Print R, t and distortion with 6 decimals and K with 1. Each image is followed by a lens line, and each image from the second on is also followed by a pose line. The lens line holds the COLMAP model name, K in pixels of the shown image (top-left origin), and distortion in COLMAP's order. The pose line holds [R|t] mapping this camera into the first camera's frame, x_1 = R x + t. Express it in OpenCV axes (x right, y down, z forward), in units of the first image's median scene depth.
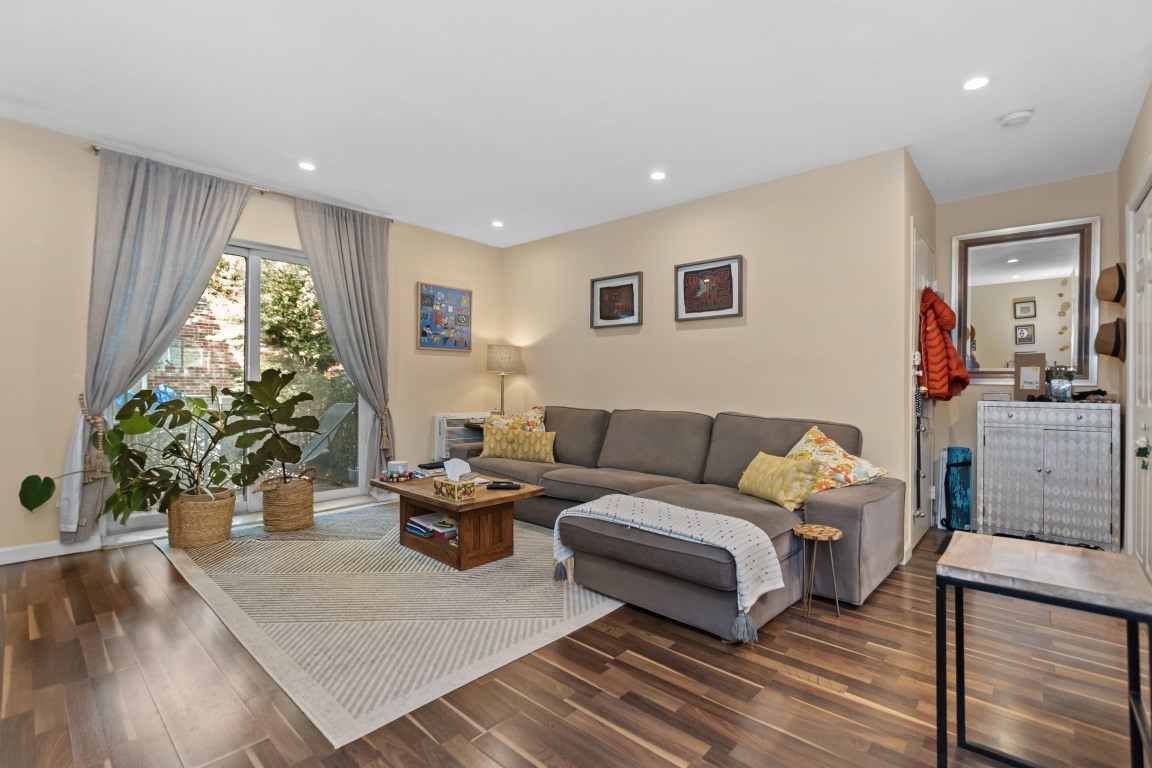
lens RADIAL K [[515.9, 0, 586.0], [0, 515.9, 380.1], [0, 0, 1]] dist [-0.003099, -0.000001]
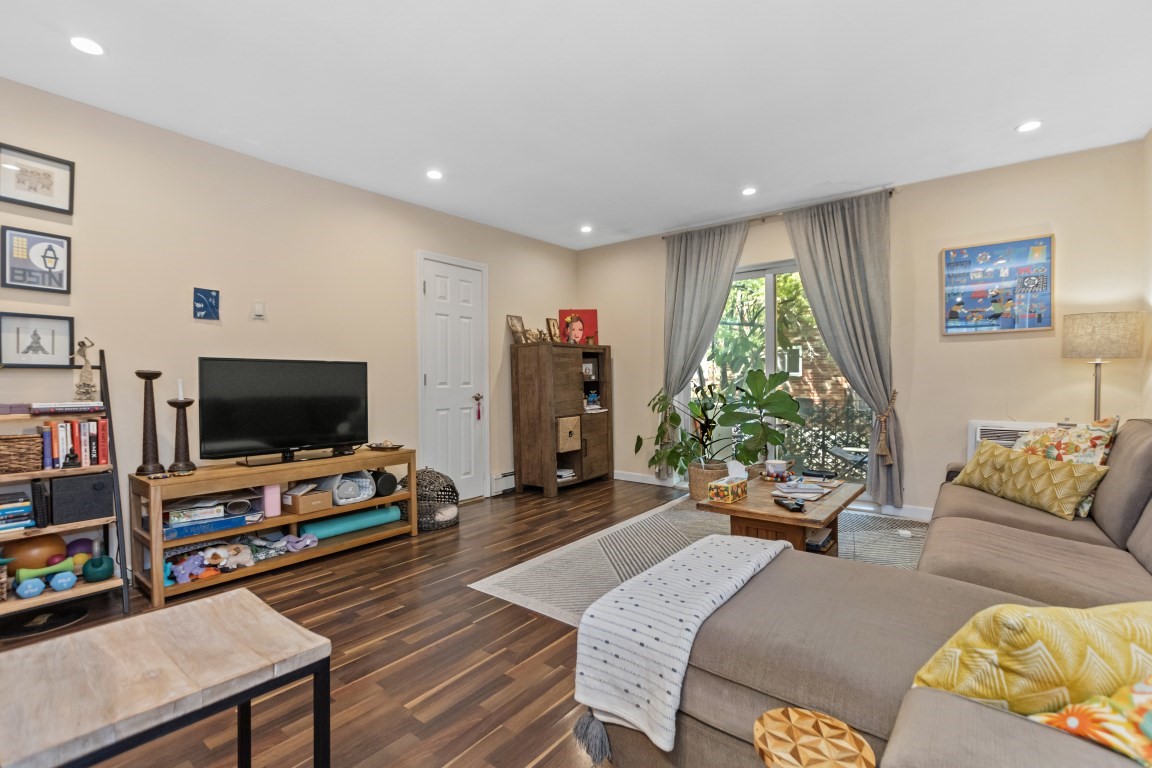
lens RADIAL K [[515.9, 0, 578.5], [0, 515.9, 391.4], [0, 0, 1]] dist [-0.003099, -0.000001]
pose [[0.069286, 0.009683, -0.997550, 0.483032], [0.018058, 0.999777, 0.010959, 0.006580], [0.997433, -0.018773, 0.069095, 0.457795]]
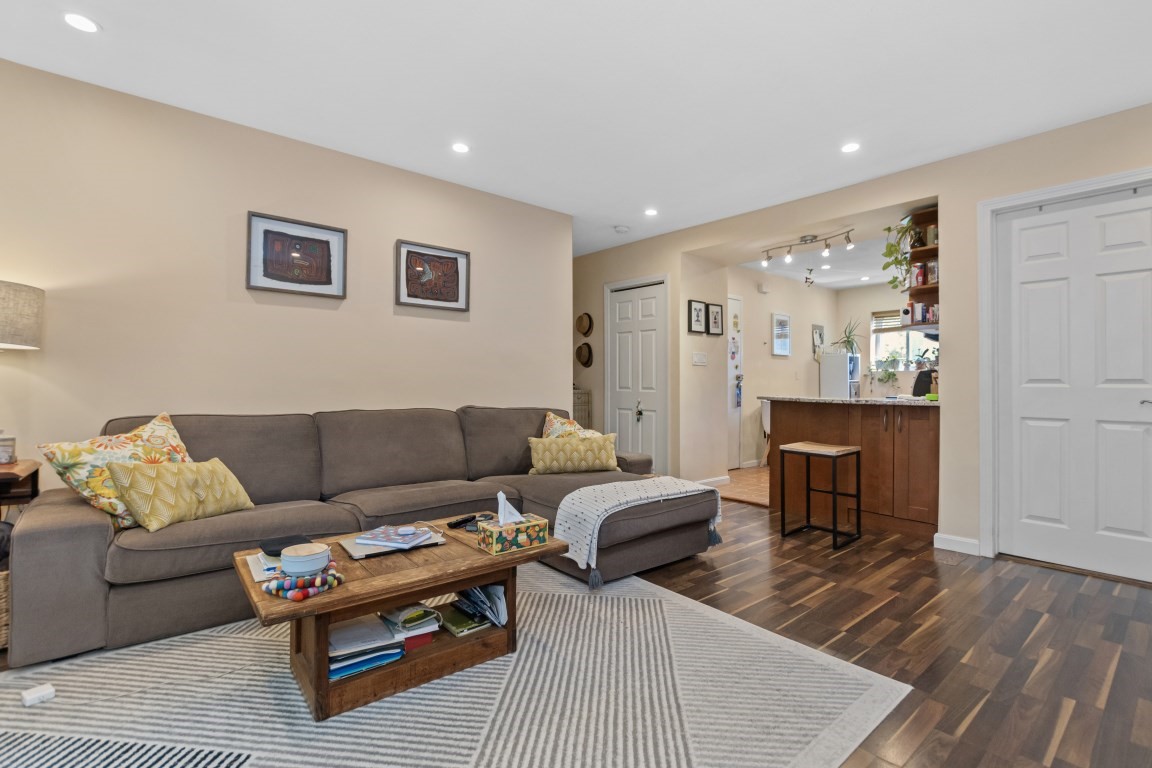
lens RADIAL K [[515.9, 0, 580.4], [0, 515.9, 380.4], [0, 0, 1]] dist [-0.003099, -0.000001]
pose [[0.161590, -0.000062, 0.986858, -0.627009], [-0.017063, 0.999850, 0.002856, 0.005158], [-0.986710, -0.017300, 0.161565, 0.562354]]
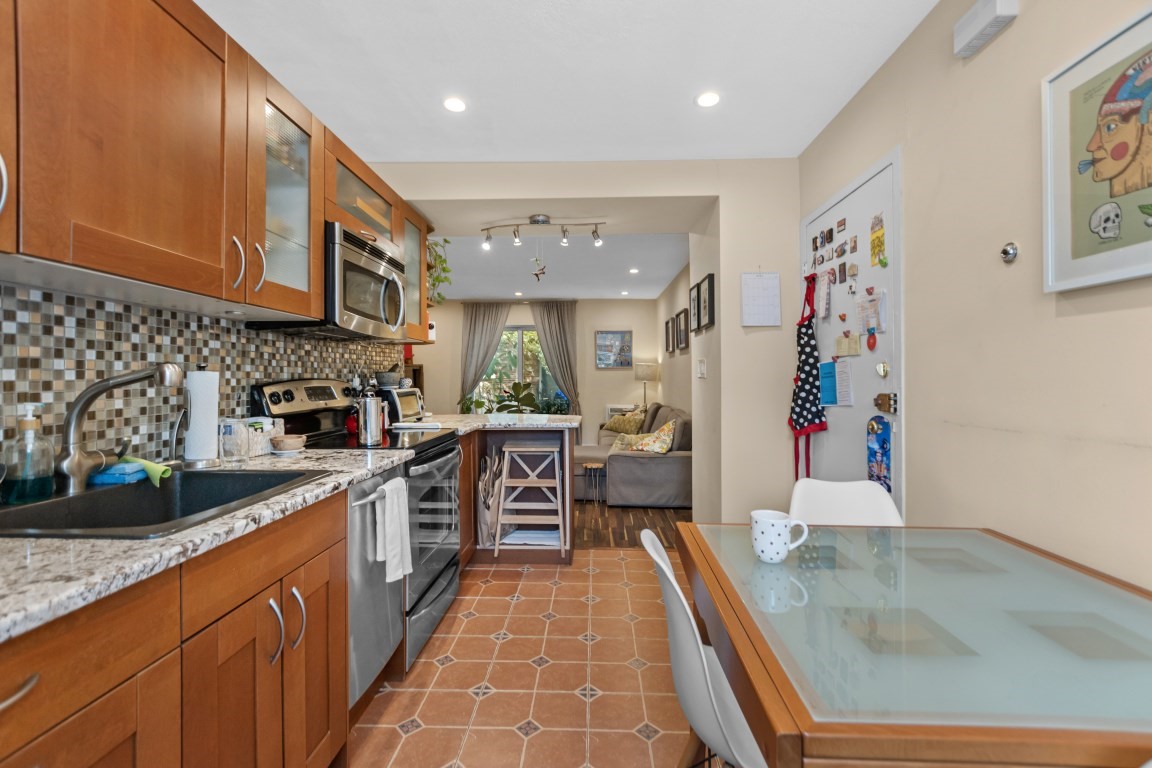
lens RADIAL K [[515.9, 0, 577.7], [0, 515.9, 379.5], [0, 0, 1]] dist [-0.003099, -0.000001]
pose [[0.634607, -0.003941, -0.772825, 1.169477], [0.012142, 0.999914, 0.004871, -0.035843], [0.772739, -0.012475, 0.634601, -0.205926]]
